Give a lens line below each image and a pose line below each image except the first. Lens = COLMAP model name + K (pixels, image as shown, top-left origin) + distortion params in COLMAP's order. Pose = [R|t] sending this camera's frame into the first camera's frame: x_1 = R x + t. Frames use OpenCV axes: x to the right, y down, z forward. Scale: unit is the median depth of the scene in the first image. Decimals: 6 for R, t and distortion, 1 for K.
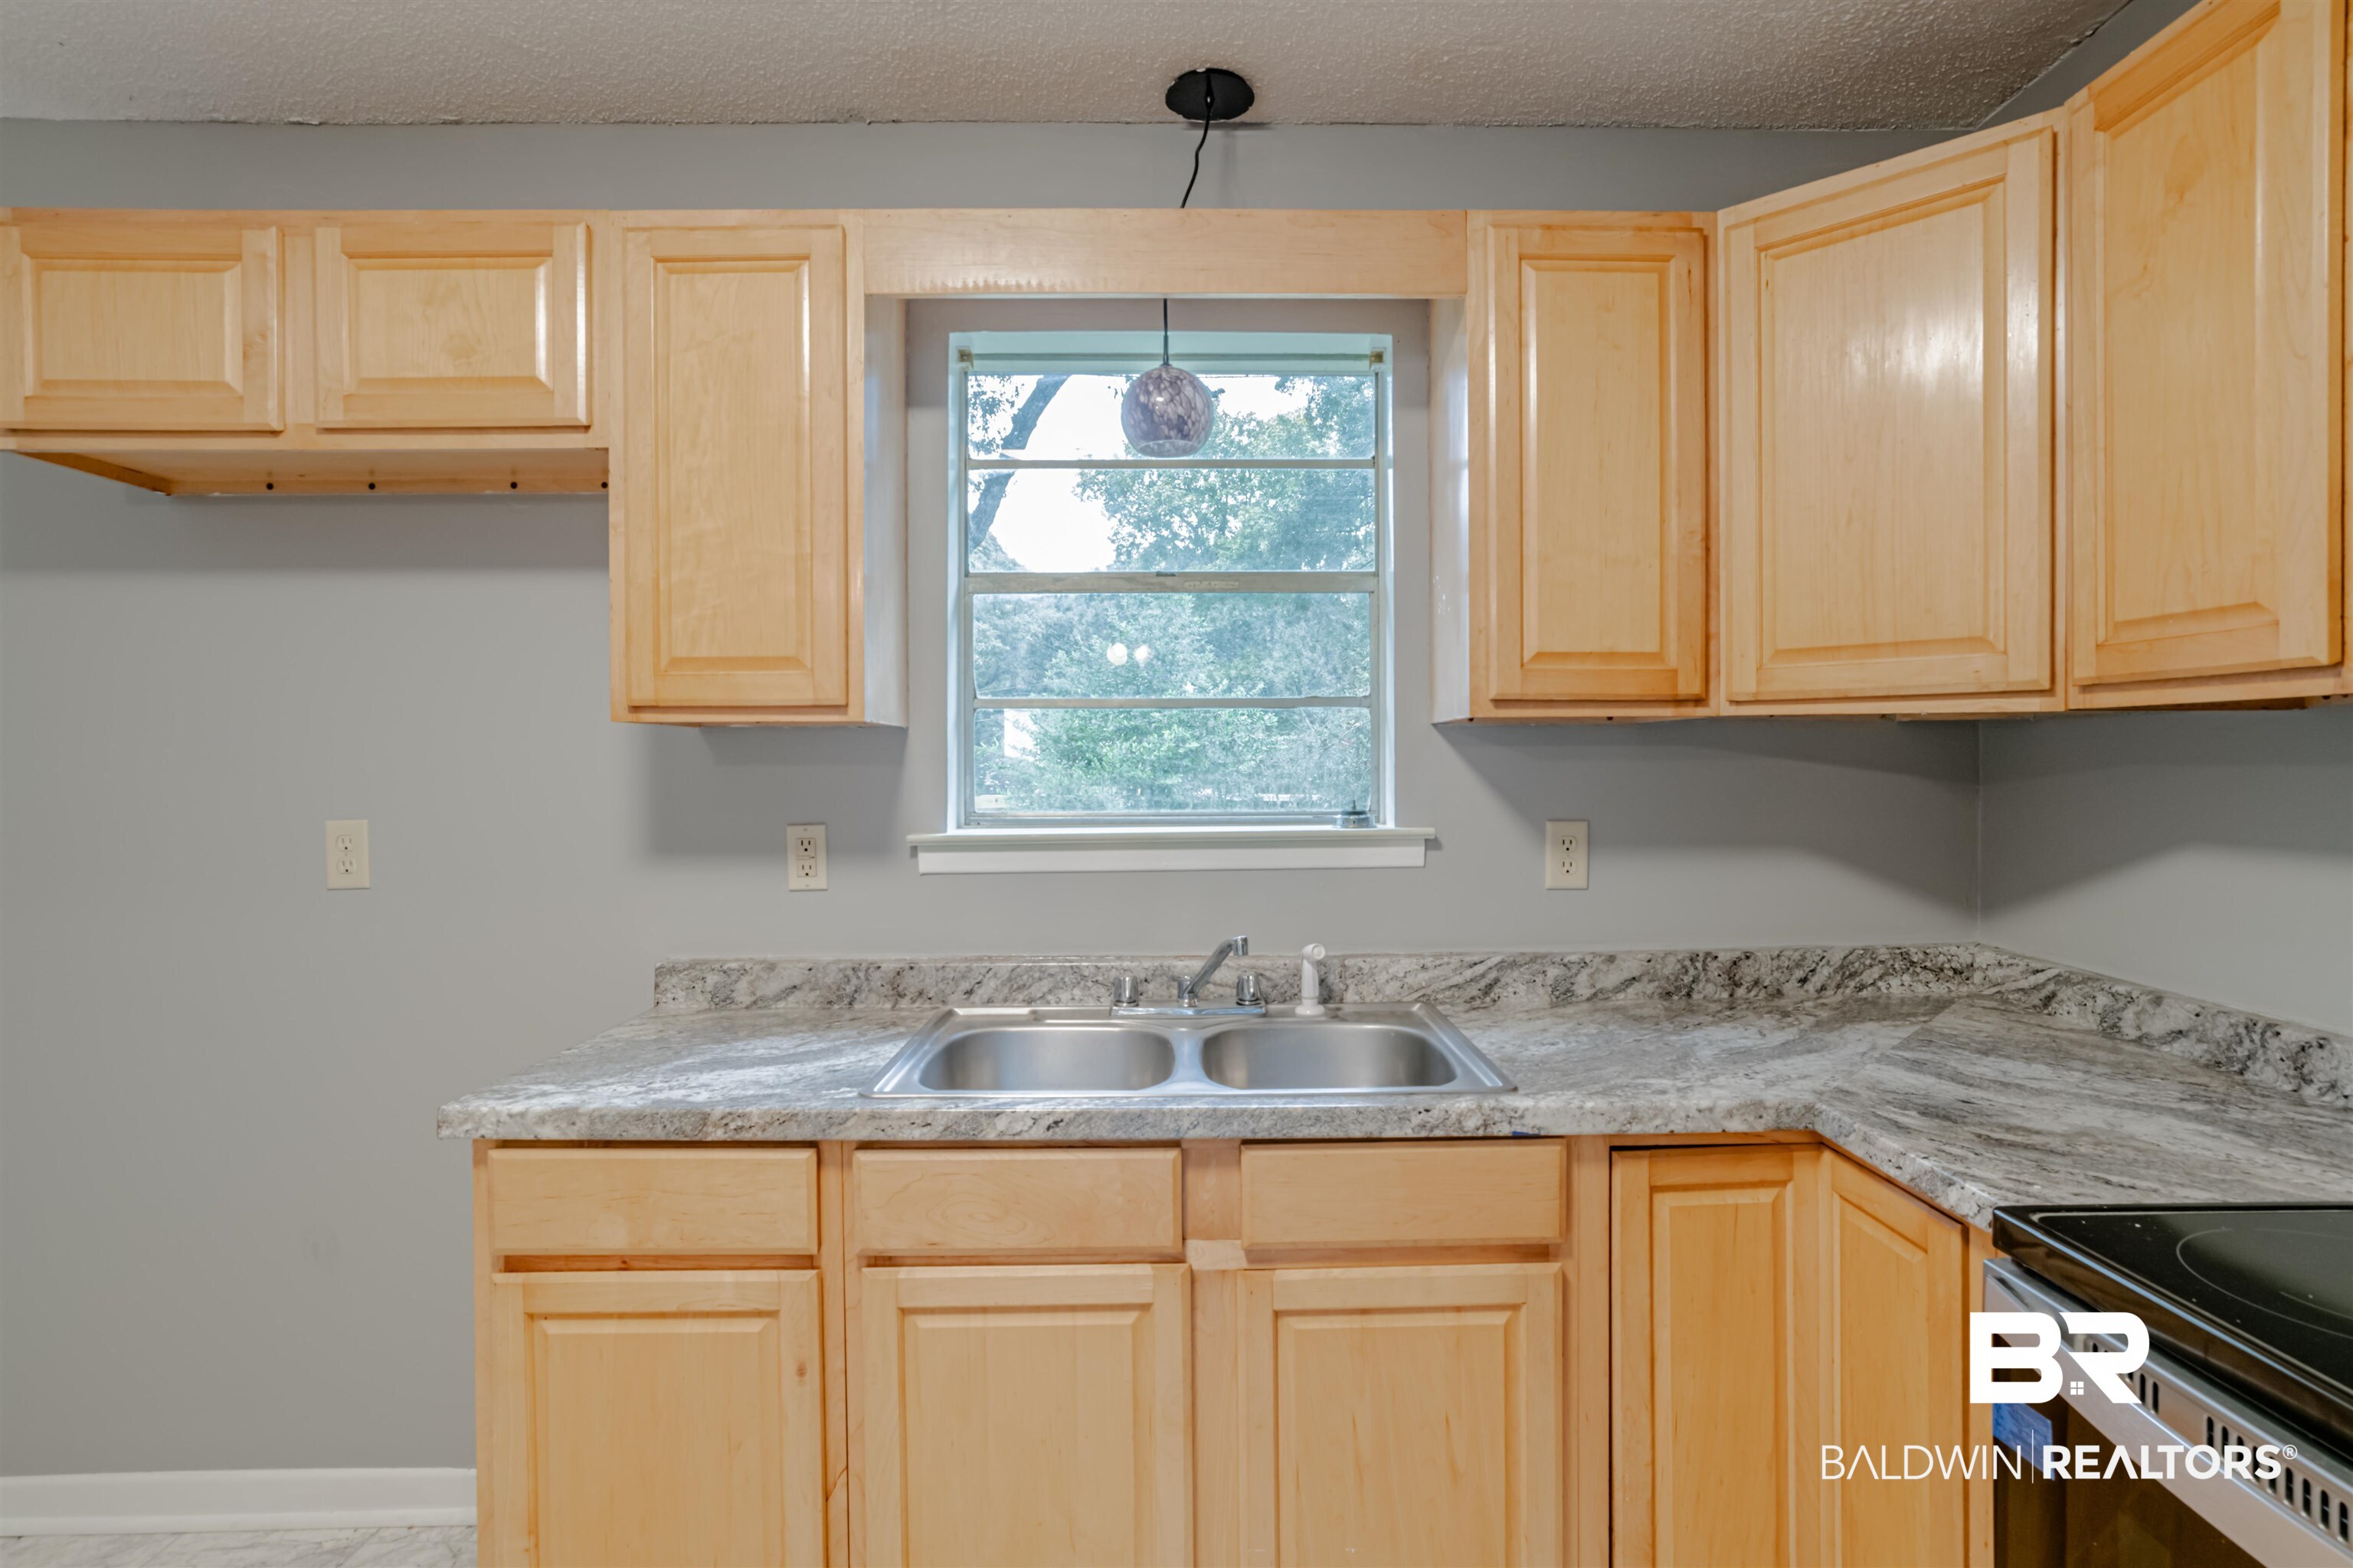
lens RADIAL K [[1206.0, 0, 1193.7], [0, 1206.0, 773.5], [0, 0, 1]] dist [-0.059775, 0.025809]
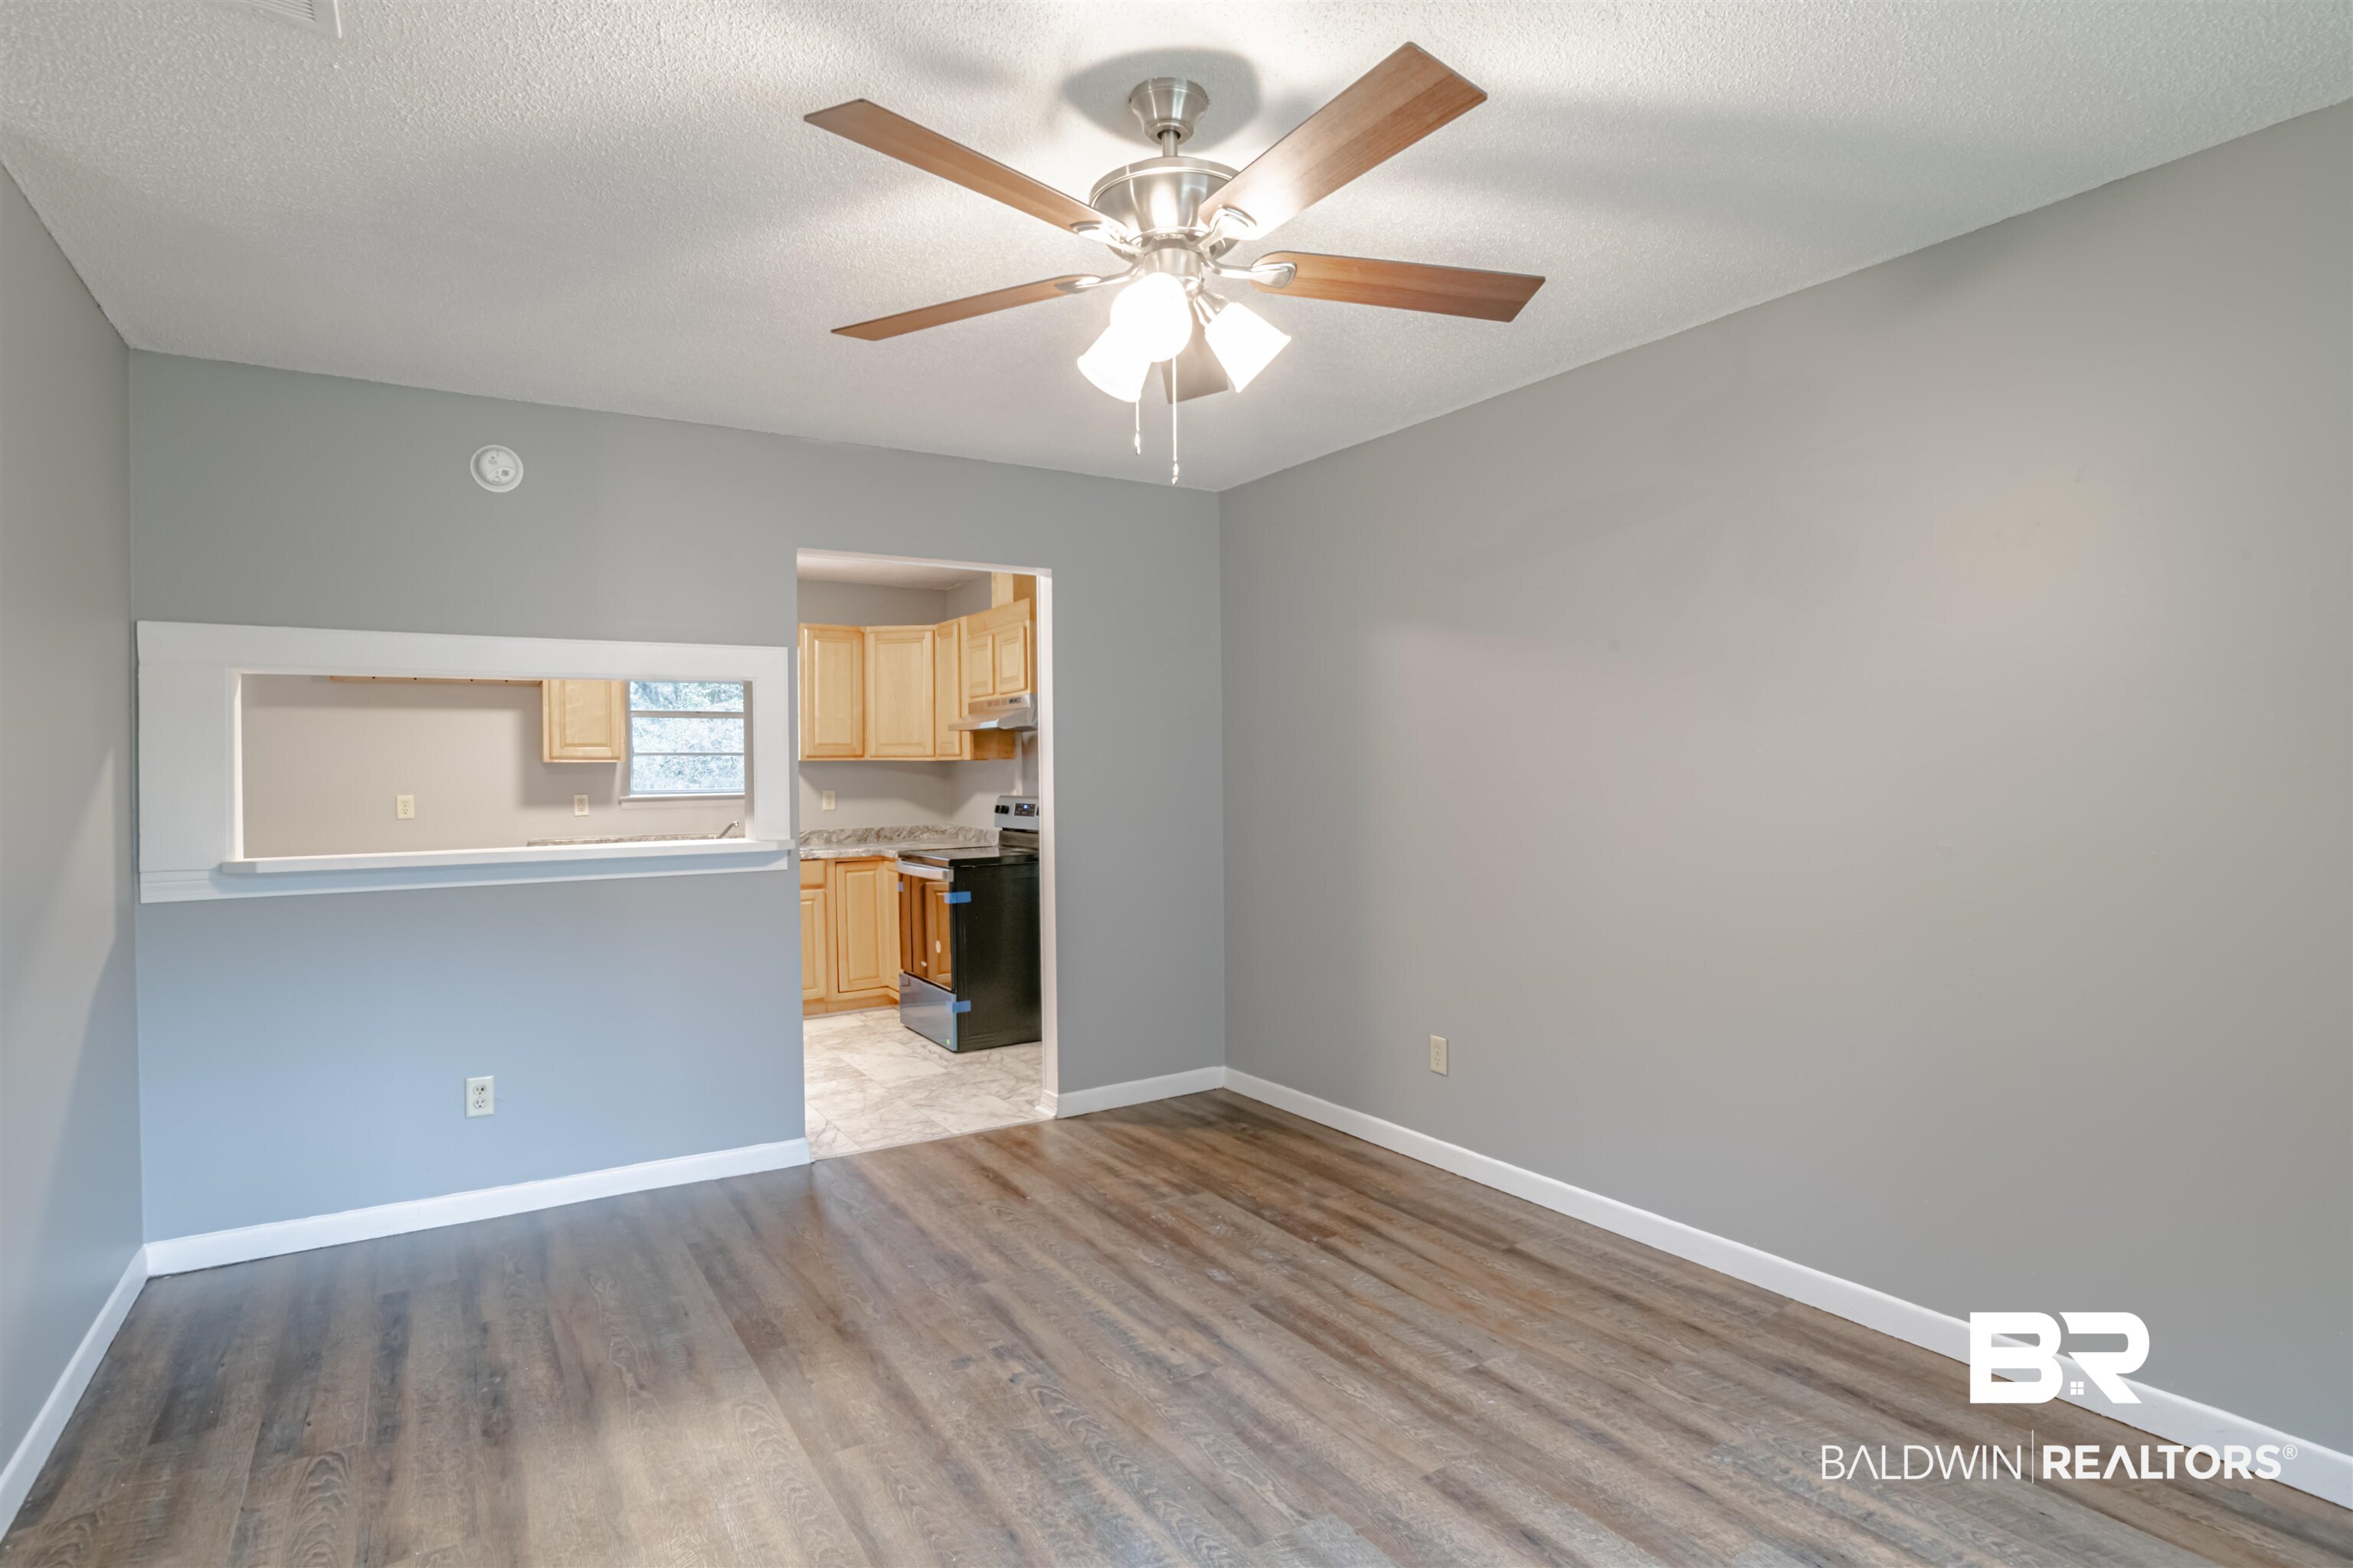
lens RADIAL K [[1206.0, 0, 1193.7], [0, 1206.0, 773.5], [0, 0, 1]] dist [-0.059775, 0.025809]
pose [[0.848230, -0.005542, 0.529599, -0.712569], [0.010007, 0.999934, -0.005564, 0.026086], [-0.529534, 0.010019, 0.848230, -2.832765]]
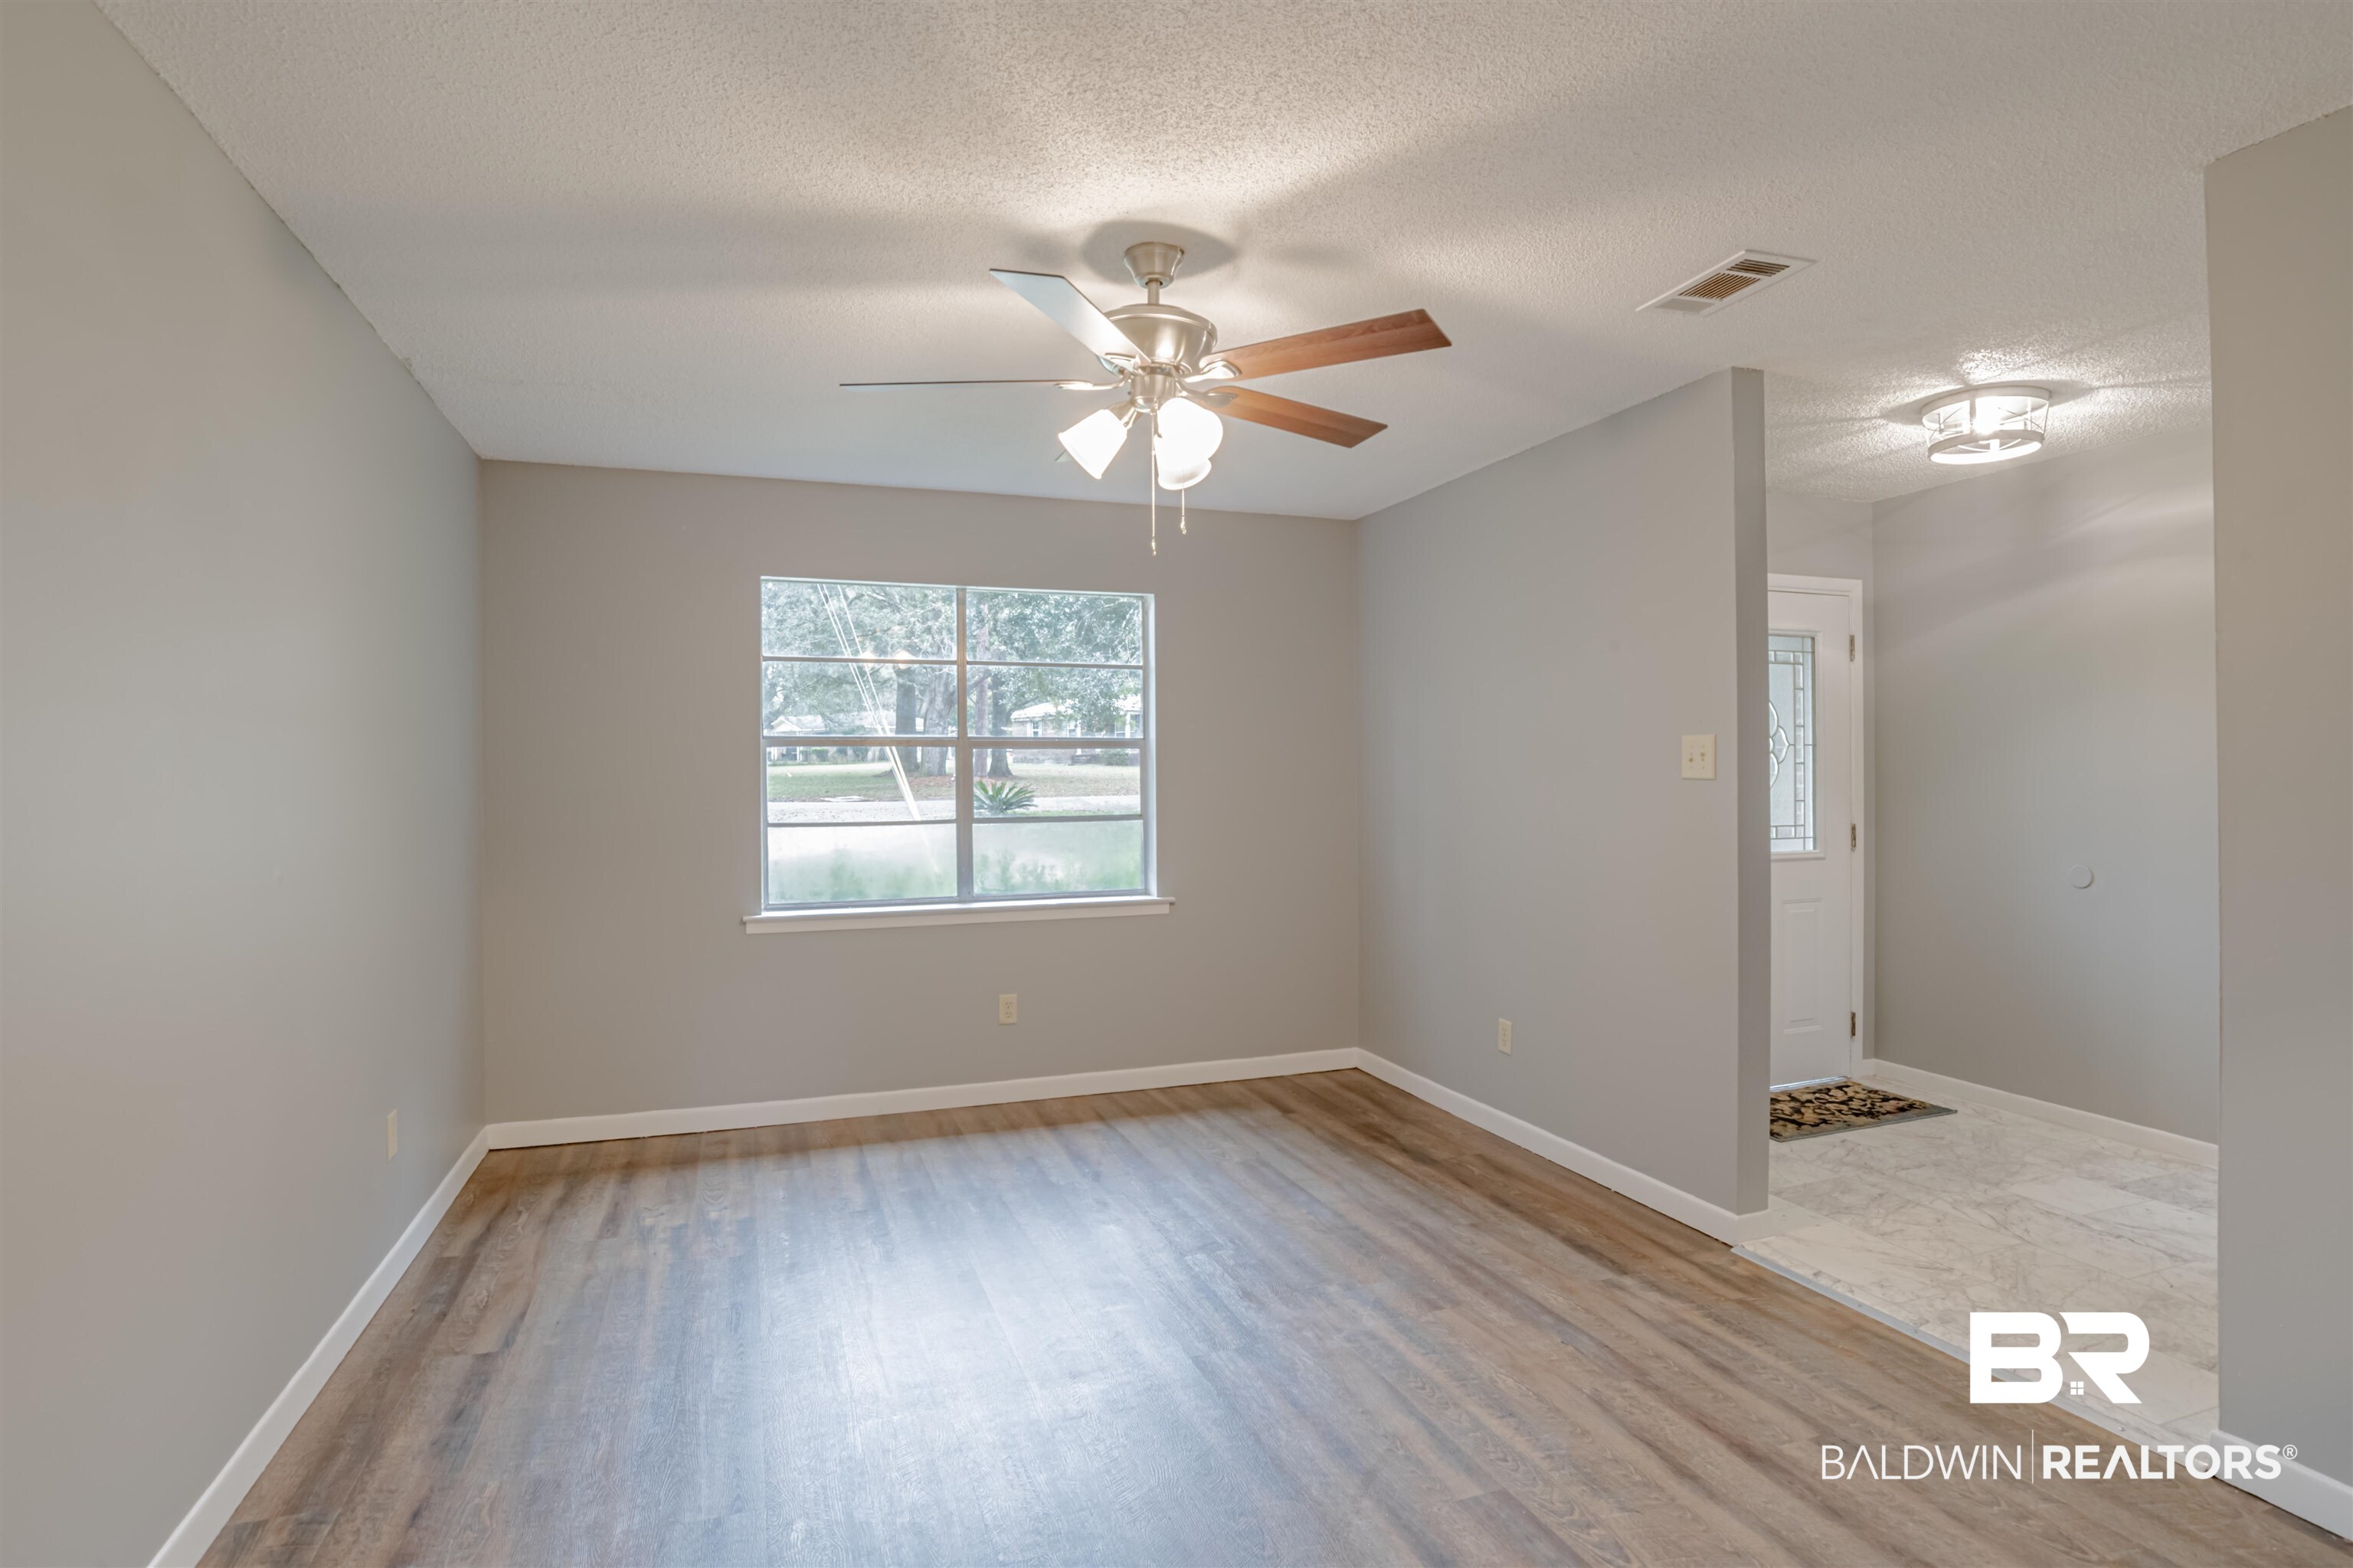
lens RADIAL K [[1206.0, 0, 1193.7], [0, 1206.0, 773.5], [0, 0, 1]] dist [-0.059775, 0.025809]
pose [[-0.943748, 0.010039, -0.330513, 0.309214], [0.007991, 0.999940, 0.007554, 0.000617], [0.330569, 0.004488, -0.943771, -0.481994]]
